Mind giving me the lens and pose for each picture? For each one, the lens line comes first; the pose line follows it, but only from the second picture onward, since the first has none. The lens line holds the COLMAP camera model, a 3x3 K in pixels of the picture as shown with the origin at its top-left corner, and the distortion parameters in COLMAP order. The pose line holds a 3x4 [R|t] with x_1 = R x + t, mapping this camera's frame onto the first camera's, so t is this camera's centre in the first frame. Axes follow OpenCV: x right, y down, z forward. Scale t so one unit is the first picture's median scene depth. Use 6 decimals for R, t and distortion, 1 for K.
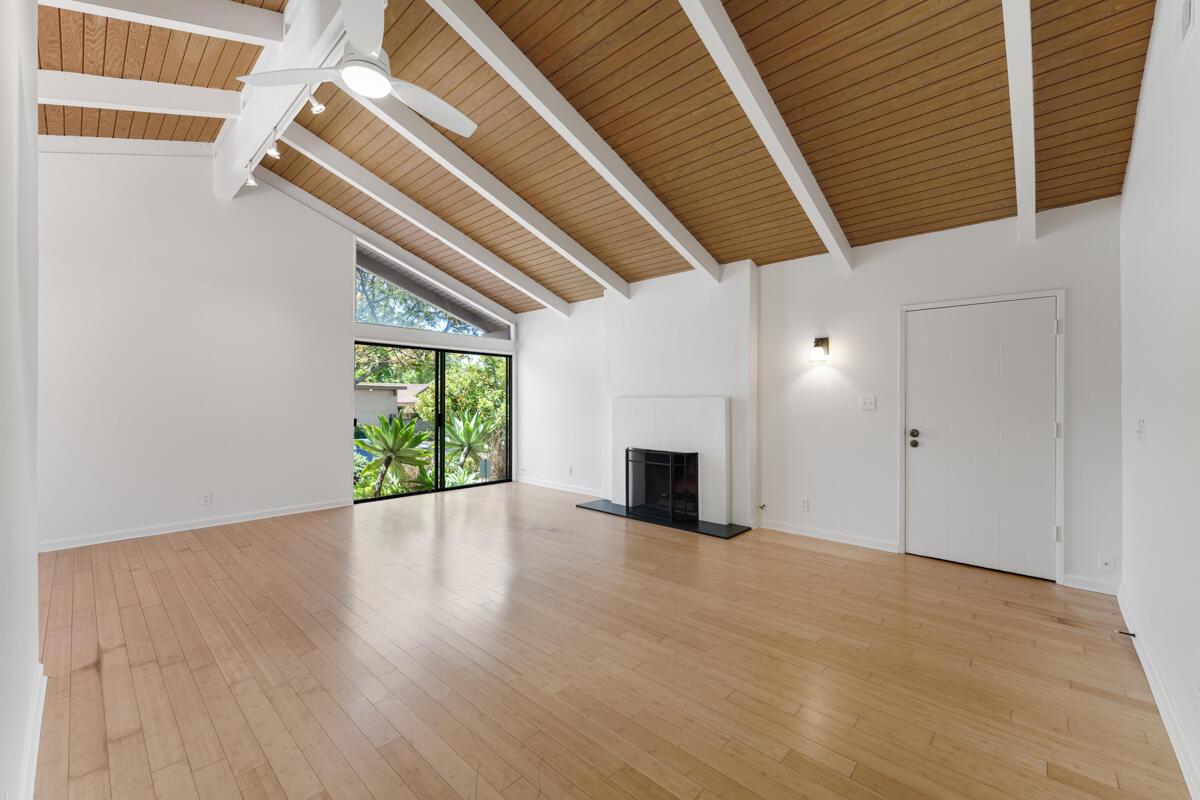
lens RADIAL K [[479.1, 0, 599.8], [0, 479.1, 399.5], [0, 0, 1]] dist [0.001147, 0.000515]
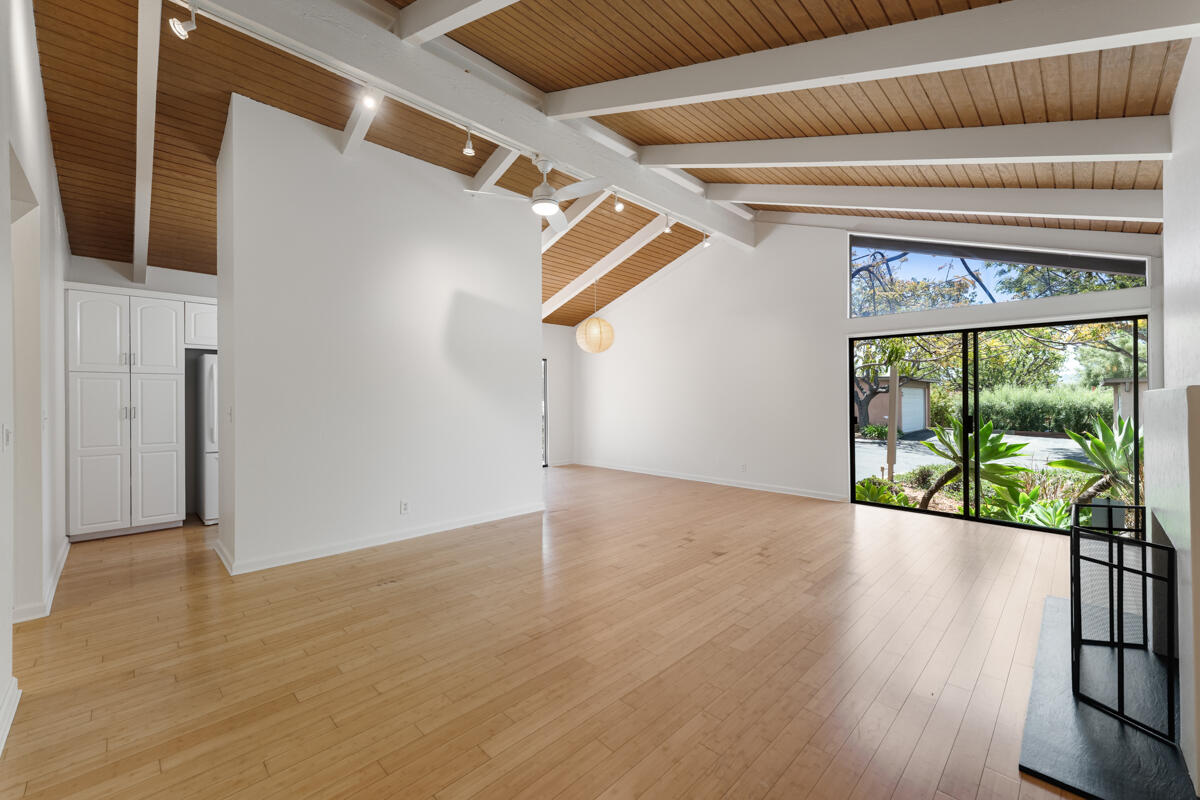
lens RADIAL K [[479.1, 0, 604.0], [0, 479.1, 398.7], [0, 0, 1]] dist [0.001147, 0.000515]
pose [[-0.036133, -0.000386, -0.999347, 1.018417], [0.001869, 0.999998, -0.000454, 0.005340], [0.999345, -0.001885, -0.036132, 1.081832]]
